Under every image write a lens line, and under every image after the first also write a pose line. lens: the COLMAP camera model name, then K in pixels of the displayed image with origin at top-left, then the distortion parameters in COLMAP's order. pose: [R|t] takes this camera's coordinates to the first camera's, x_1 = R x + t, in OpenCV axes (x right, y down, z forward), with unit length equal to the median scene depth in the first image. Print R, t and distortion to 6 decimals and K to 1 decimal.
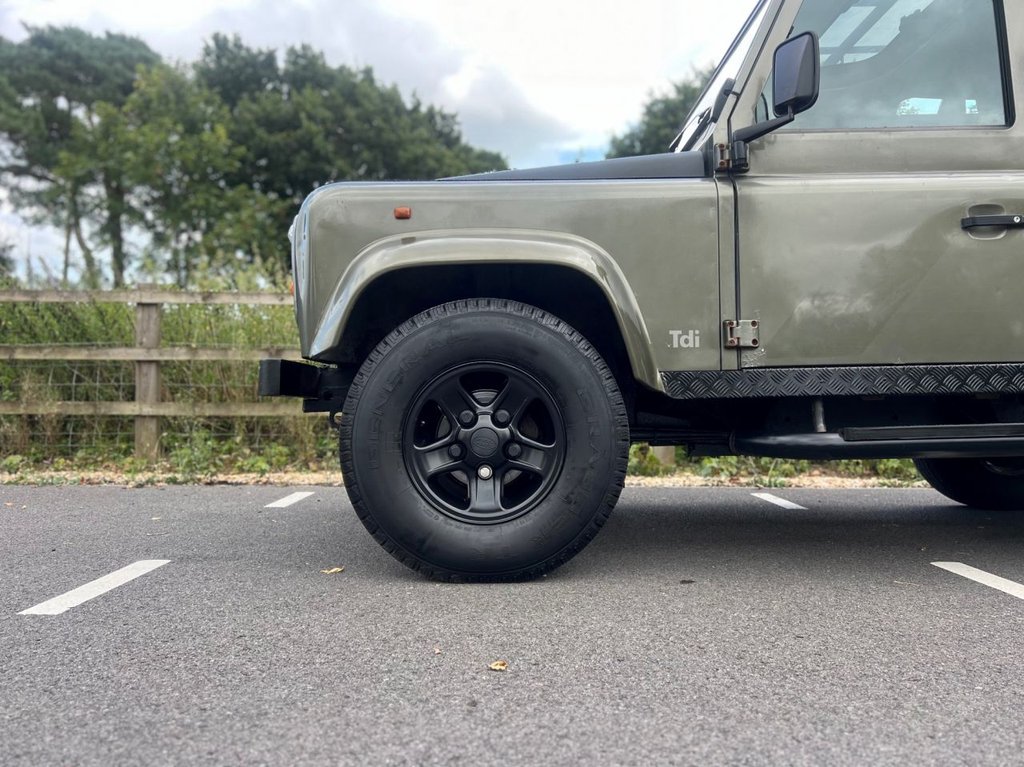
lens RADIAL K [[782.0, 0, 512.0], [0, 782.0, 383.5], [0, 0, 1]] dist [0.055889, -0.053576]
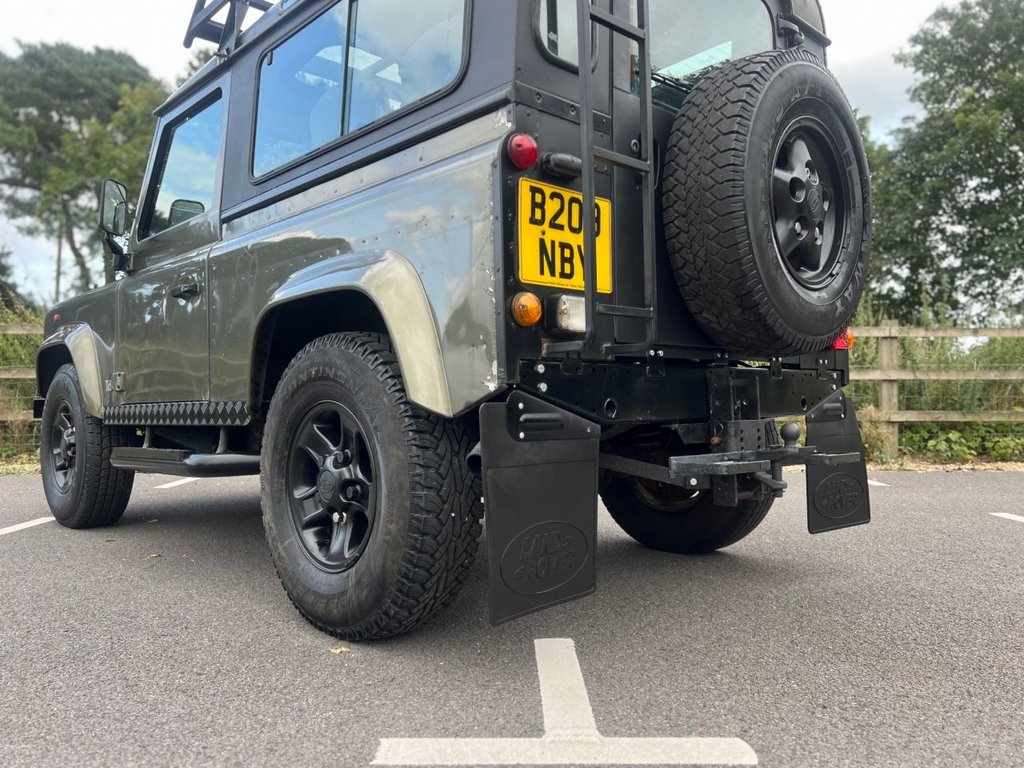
lens RADIAL K [[782.0, 0, 512.0], [0, 782.0, 384.0], [0, 0, 1]] dist [0.055889, -0.053576]
pose [[0.999956, -0.006898, -0.006307, 0.235080], [0.006980, 0.999891, 0.013018, -0.031938], [0.006217, -0.013062, 0.999895, -0.292940]]
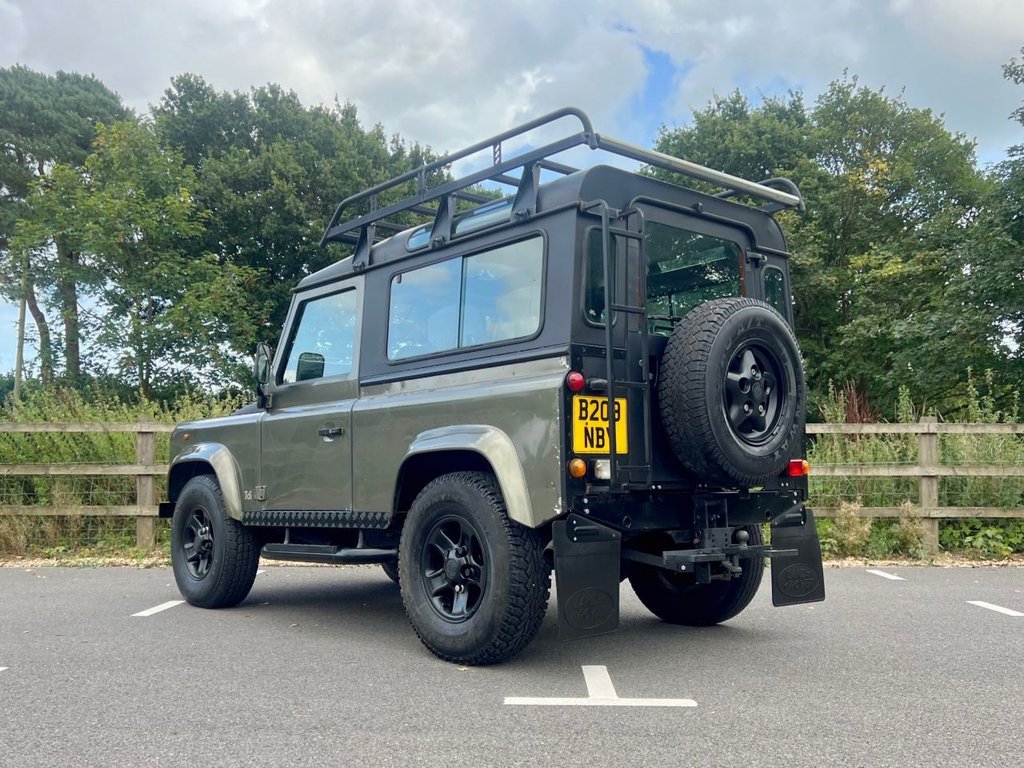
lens RADIAL K [[998.0, 0, 508.3], [0, 998.0, 424.7], [0, 0, 1]] dist [0.102343, -0.142661]
pose [[0.999264, -0.008498, -0.037405, 0.216977], [0.007746, 0.999766, -0.020209, -0.073701], [0.037568, 0.019904, 0.999096, -0.686824]]
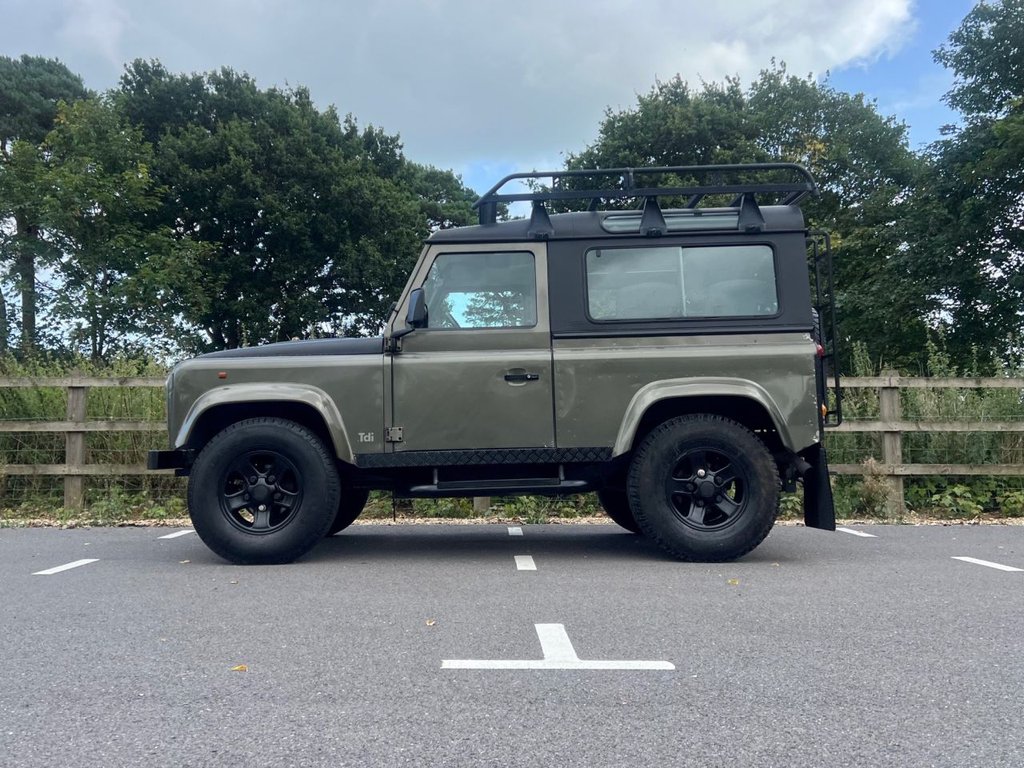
lens RADIAL K [[965.6, 0, 471.8], [0, 965.6, 339.8], [0, 0, 1]] dist [0.054619, -0.023719]
pose [[0.999636, -0.011098, -0.024584, 0.219188], [0.008969, 0.996335, -0.085062, -0.036915], [0.025438, 0.084810, 0.996072, -0.566334]]
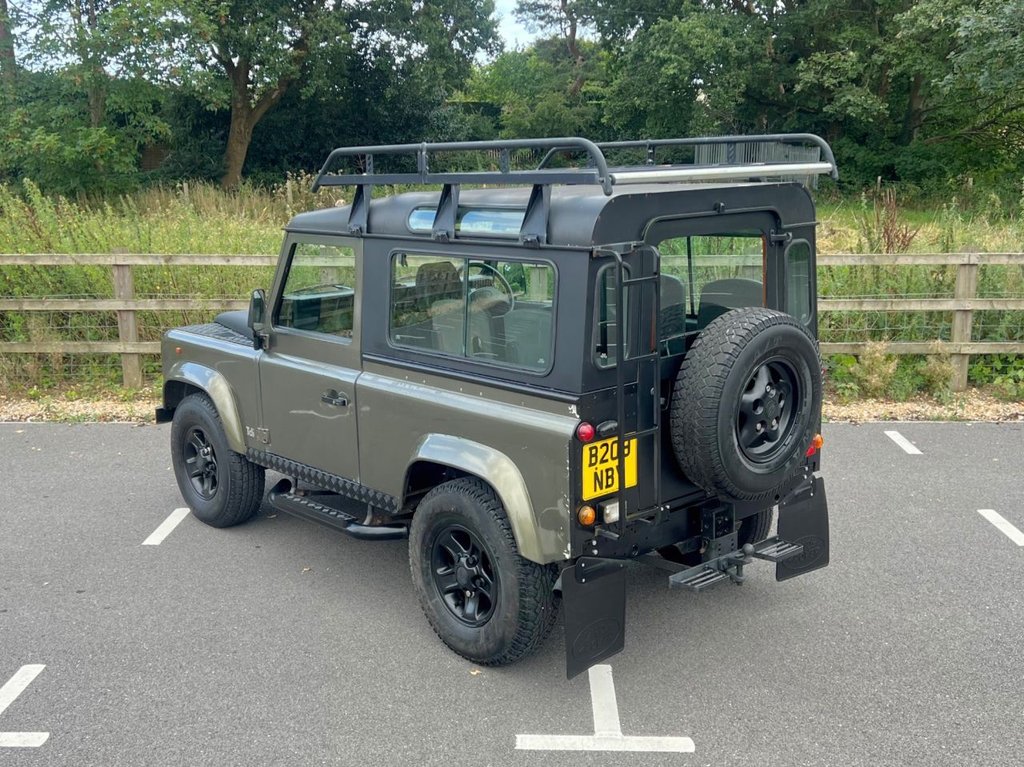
lens RADIAL K [[1110.1, 0, 482.9], [0, 1110.1, 379.9], [0, 0, 1]] dist [0.135426, -0.301736]
pose [[0.998234, -0.002920, -0.059330, 0.212704], [0.017091, 0.970676, 0.239782, -0.340268], [0.056890, -0.240372, 0.969012, -0.733961]]
